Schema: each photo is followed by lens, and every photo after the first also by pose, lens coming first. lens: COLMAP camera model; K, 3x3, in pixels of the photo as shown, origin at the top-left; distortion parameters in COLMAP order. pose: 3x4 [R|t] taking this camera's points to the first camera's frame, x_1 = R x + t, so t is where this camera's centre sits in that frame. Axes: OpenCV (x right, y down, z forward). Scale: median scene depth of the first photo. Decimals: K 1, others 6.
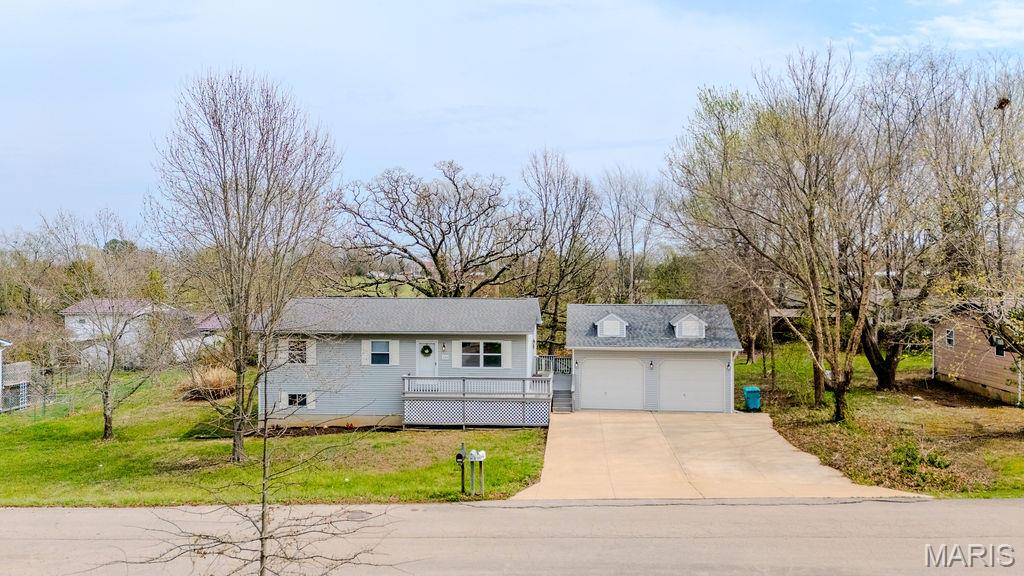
lens RADIAL K [[727.6, 0, 502.8], [0, 727.6, 285.1], [0, 0, 1]] dist [0.094835, -0.000992]
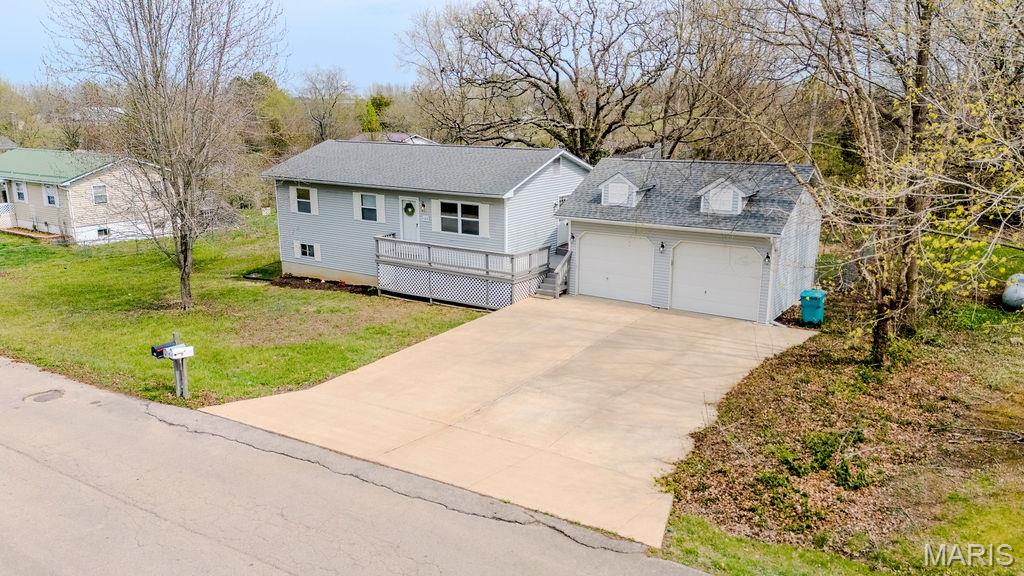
lens RADIAL K [[727.6, 0, 509.9], [0, 727.6, 294.9], [0, 0, 1]] dist [0.094835, -0.000992]
pose [[0.868972, 0.119862, -0.480126, 0.427138], [-0.001381, 0.970807, 0.239858, -0.019243], [0.494860, -0.207766, 0.843770, 0.307364]]
